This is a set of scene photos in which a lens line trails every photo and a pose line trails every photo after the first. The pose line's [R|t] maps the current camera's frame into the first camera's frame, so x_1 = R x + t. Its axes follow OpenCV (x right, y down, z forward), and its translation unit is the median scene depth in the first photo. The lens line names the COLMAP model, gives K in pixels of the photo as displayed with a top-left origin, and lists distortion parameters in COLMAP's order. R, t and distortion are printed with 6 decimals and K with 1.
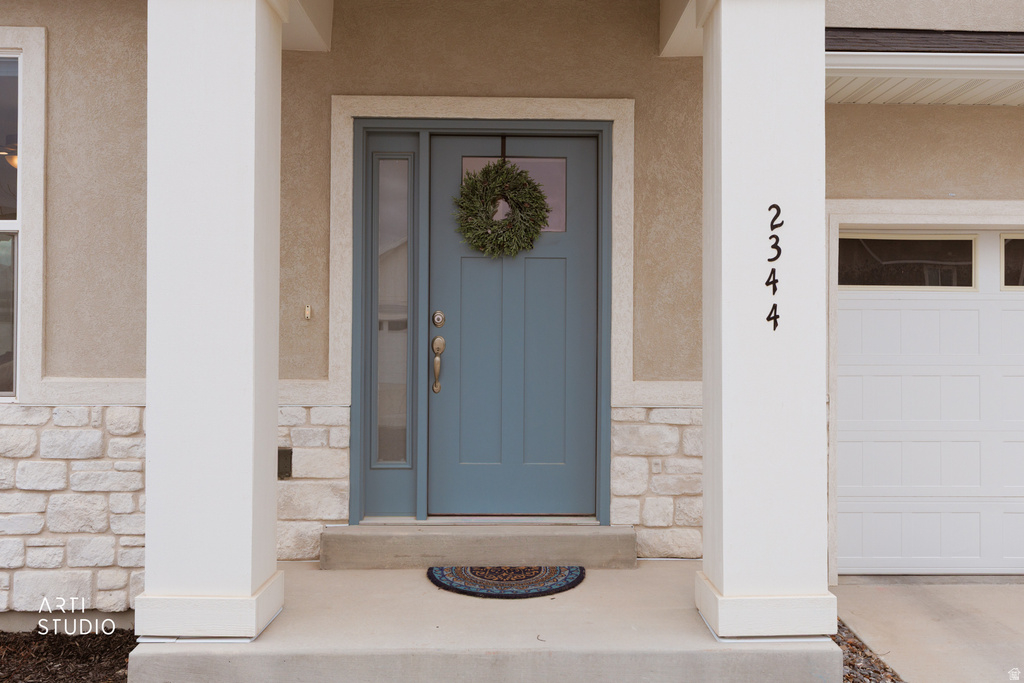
lens RADIAL K [[884.1, 0, 511.7], [0, 884.1, 341.4], [0, 0, 1]] dist [0.001174, -0.000039]
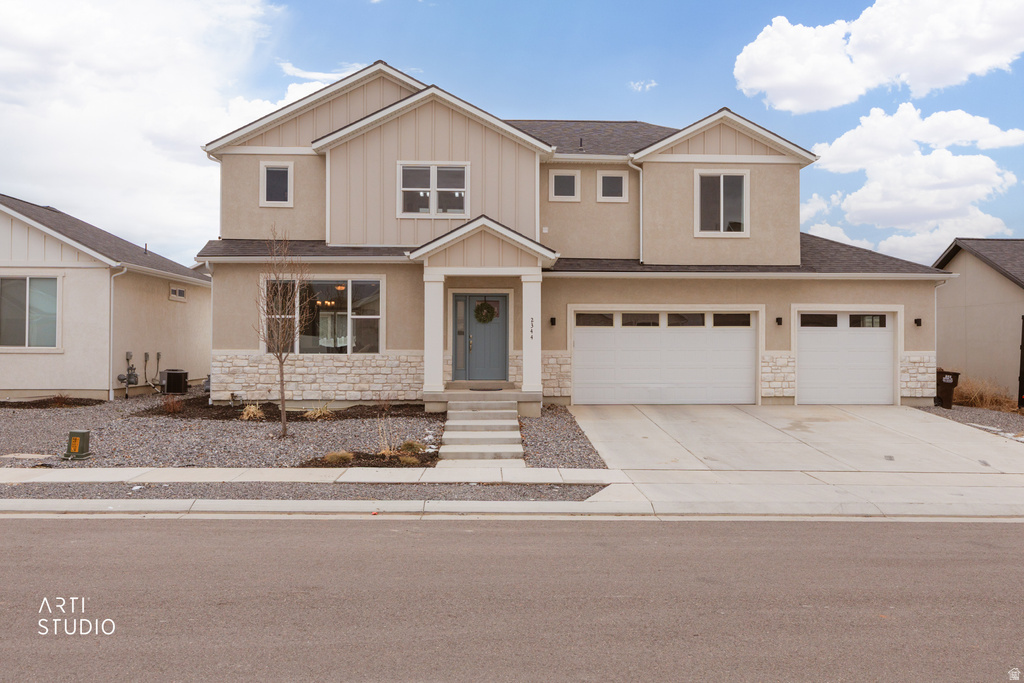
lens RADIAL K [[884.1, 0, 512.3], [0, 884.1, 341.5], [0, 0, 1]] dist [0.001174, -0.000039]
pose [[0.999997, -0.002370, -0.000609, 0.135016], [0.002372, 0.999994, 0.002628, -0.012712], [0.000603, -0.002629, 0.999996, -3.624557]]
